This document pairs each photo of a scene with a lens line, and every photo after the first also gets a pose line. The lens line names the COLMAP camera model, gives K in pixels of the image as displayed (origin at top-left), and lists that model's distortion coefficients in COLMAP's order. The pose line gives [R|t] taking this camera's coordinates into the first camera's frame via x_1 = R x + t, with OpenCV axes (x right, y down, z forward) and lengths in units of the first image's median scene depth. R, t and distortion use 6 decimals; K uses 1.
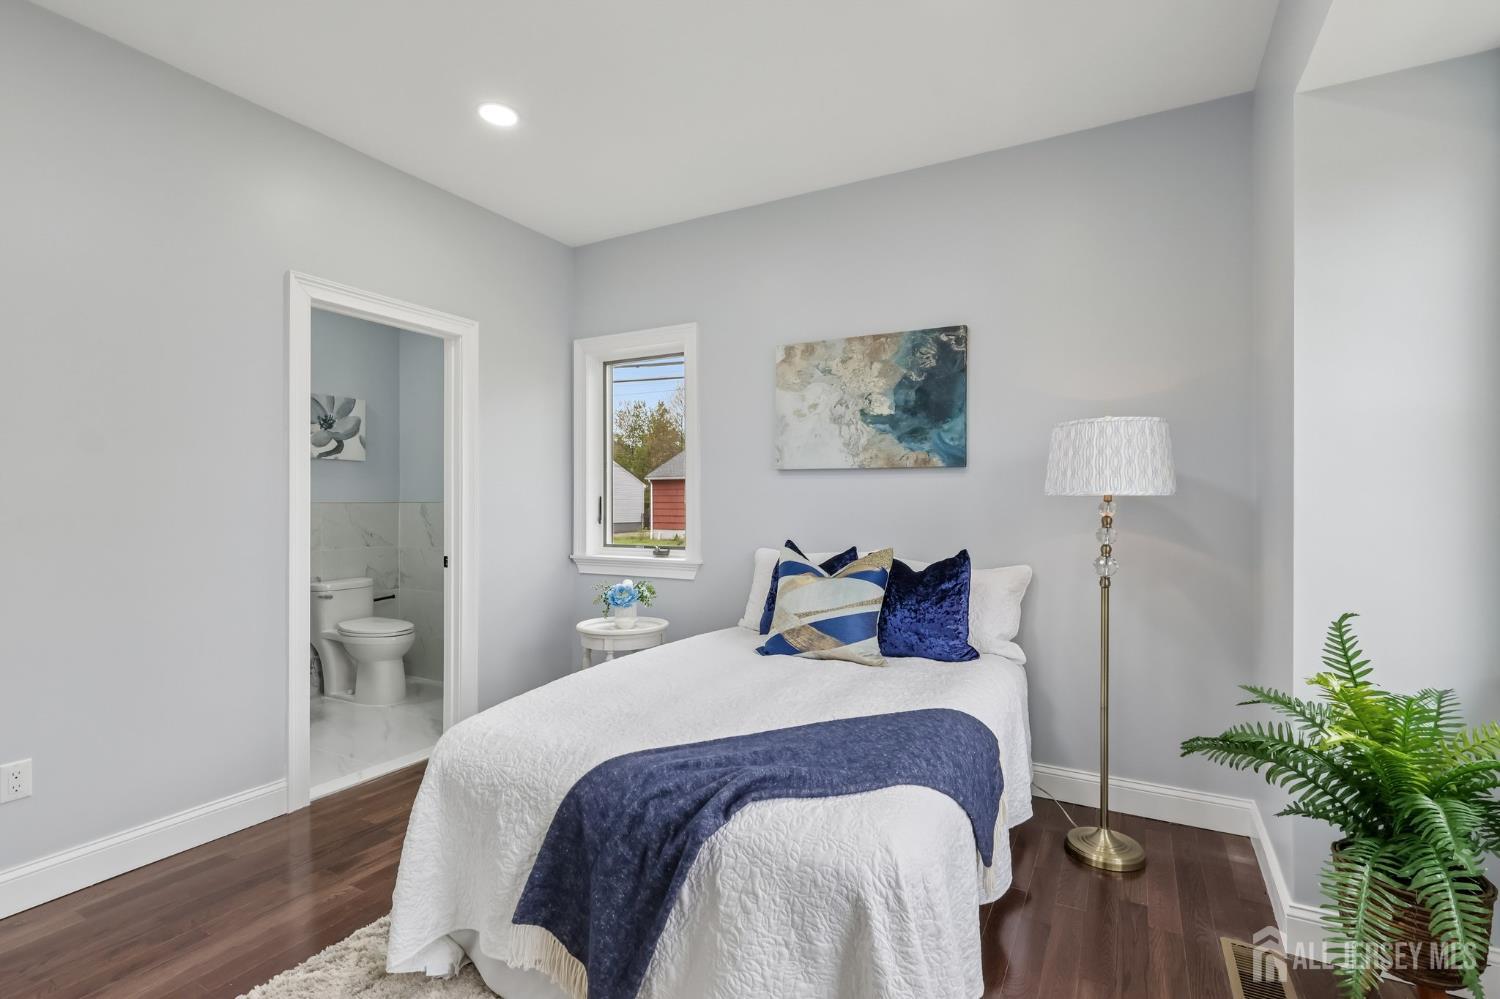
lens RADIAL K [[700.6, 0, 747.5], [0, 700.6, 503.1], [0, 0, 1]] dist [-0.002096, 0.001760]
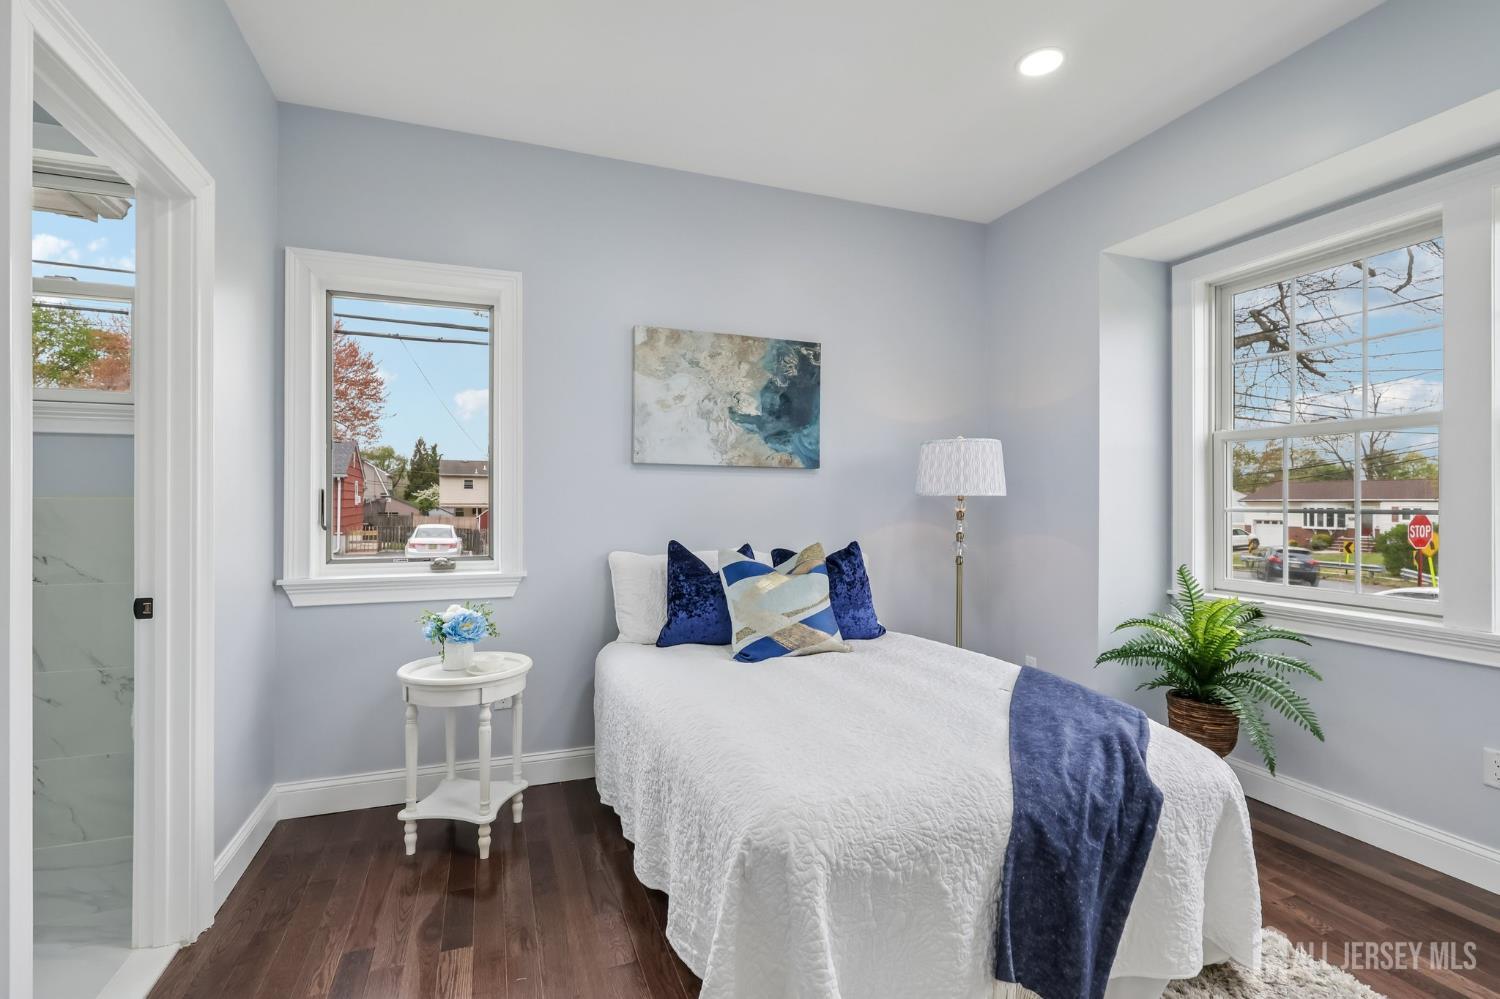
lens RADIAL K [[700.6, 0, 747.4], [0, 700.6, 501.2], [0, 0, 1]] dist [-0.002096, 0.001760]
pose [[0.653754, 0.001423, 0.756706, -0.596226], [-0.003713, 0.999992, 0.001327, -0.000723], [-0.756698, -0.003677, 0.653754, 0.334772]]
